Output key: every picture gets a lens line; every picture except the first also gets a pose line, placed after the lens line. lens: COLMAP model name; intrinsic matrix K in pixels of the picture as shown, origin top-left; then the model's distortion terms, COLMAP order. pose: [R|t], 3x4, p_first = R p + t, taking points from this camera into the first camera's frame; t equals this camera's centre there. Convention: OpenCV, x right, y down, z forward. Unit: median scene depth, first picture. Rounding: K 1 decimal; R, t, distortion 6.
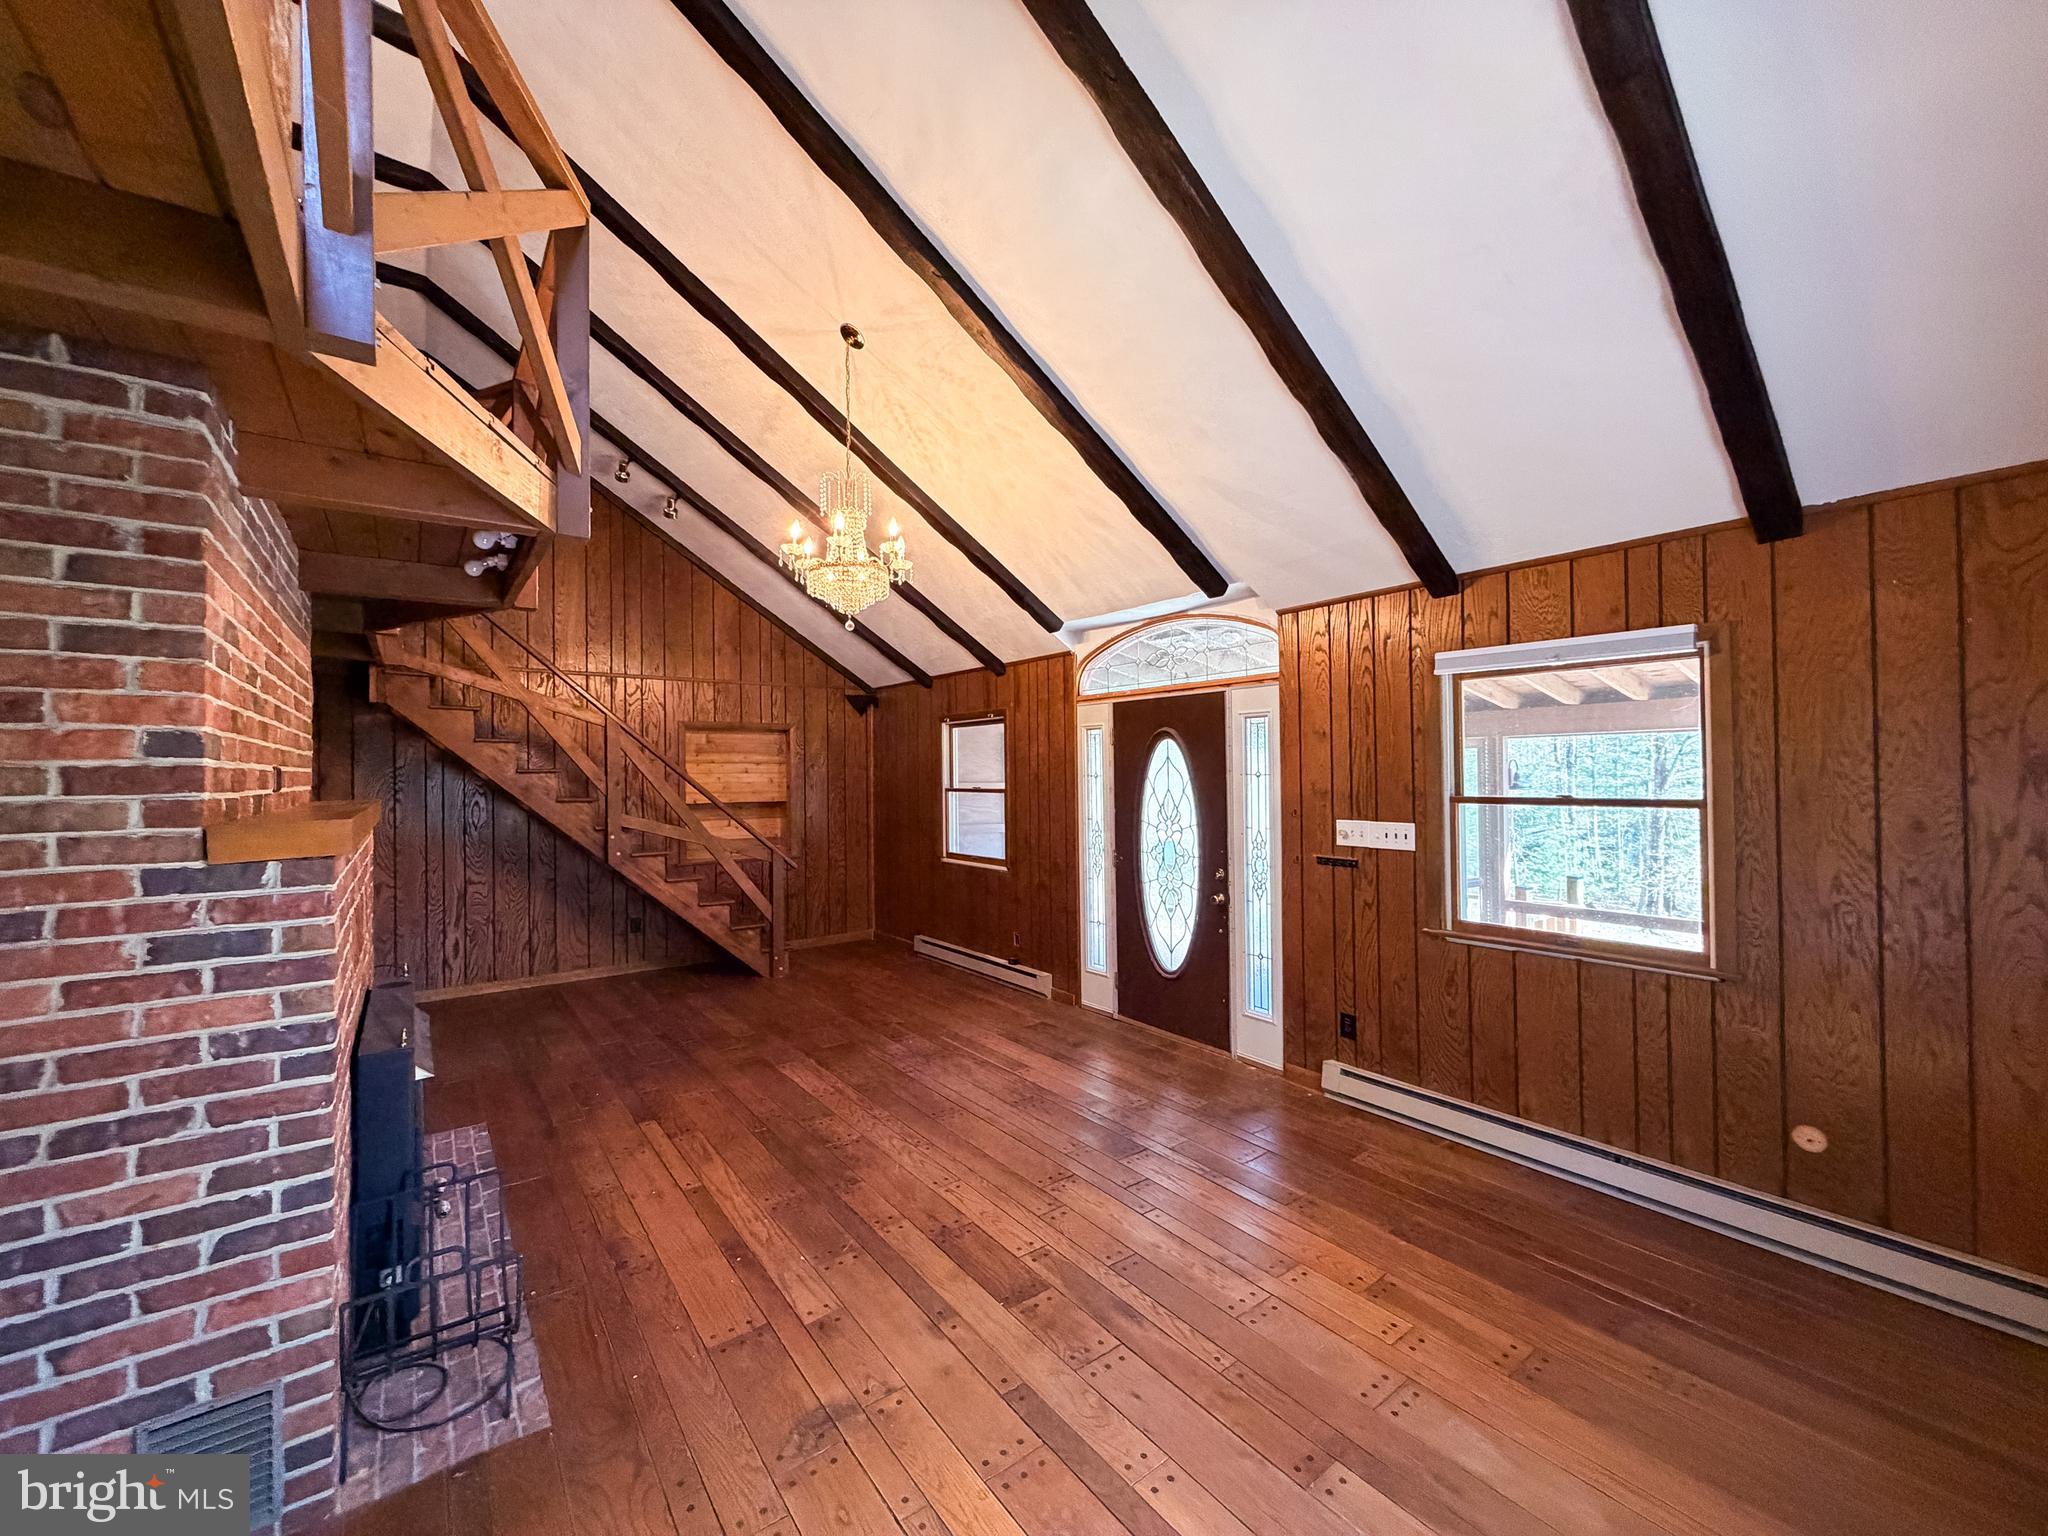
lens RADIAL K [[828.0, 0, 1015.0], [0, 828.0, 766.2], [0, 0, 1]] dist [-0.003034, 0.000470]
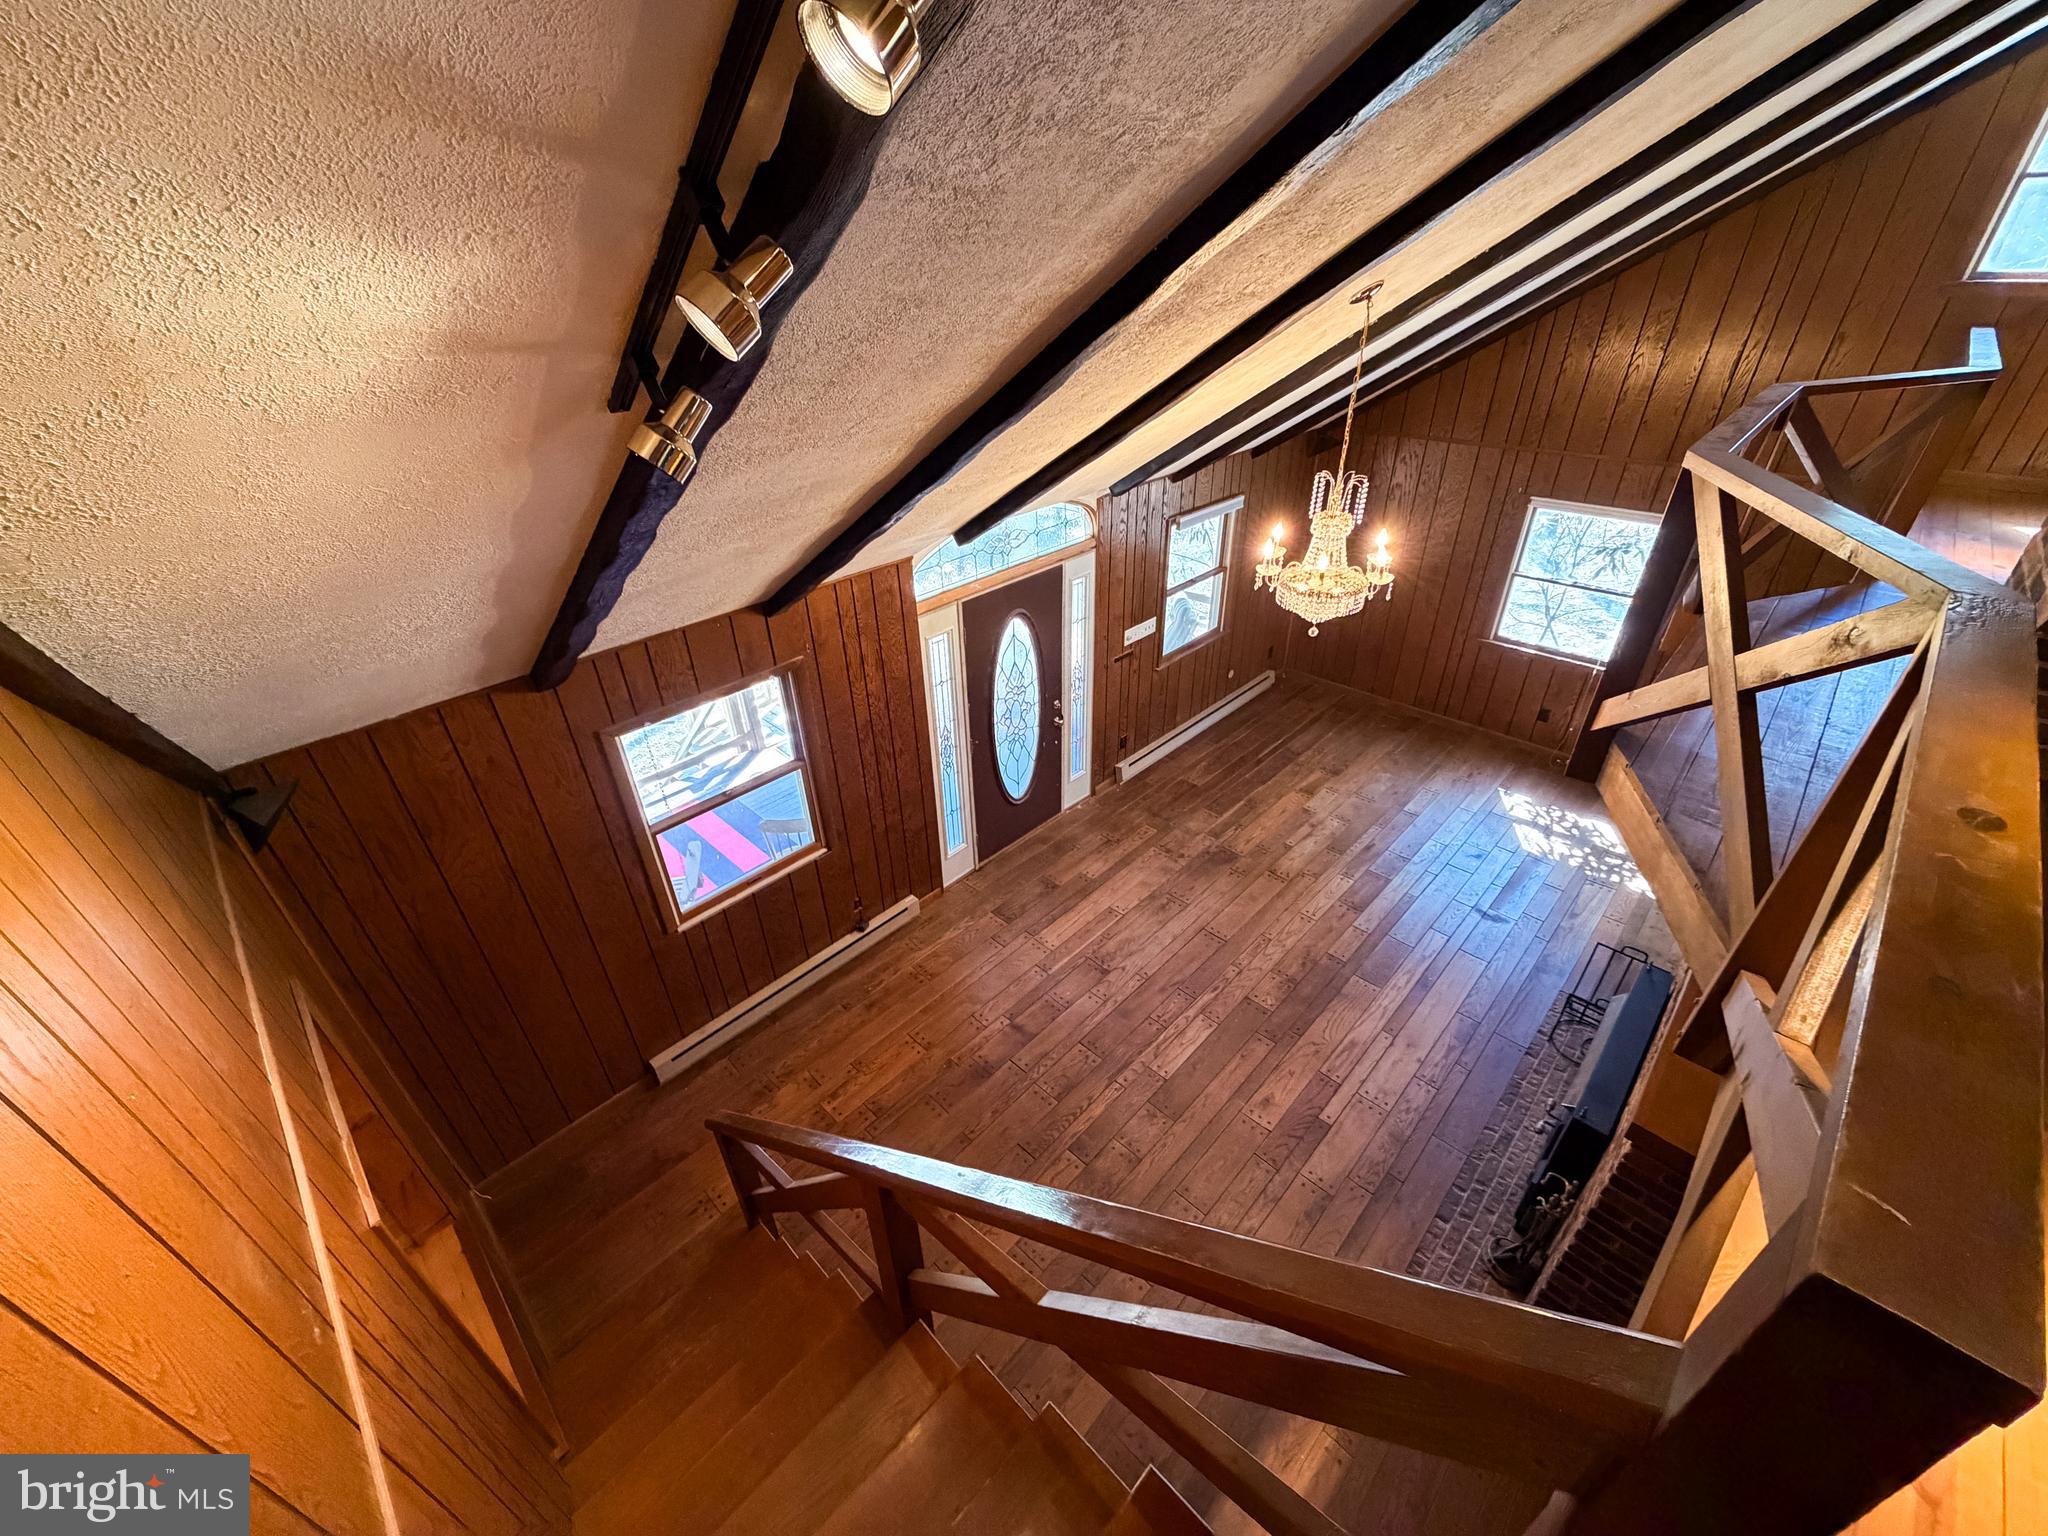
lens RADIAL K [[828.0, 0, 1017.7], [0, 828.0, 771.3], [0, 0, 1]] dist [-0.003034, 0.000470]
pose [[-0.168731, -0.517486, 0.838891, -0.989650], [0.015437, 0.849602, 0.527199, -0.521063], [-0.985541, 0.101905, -0.135366, 1.403746]]
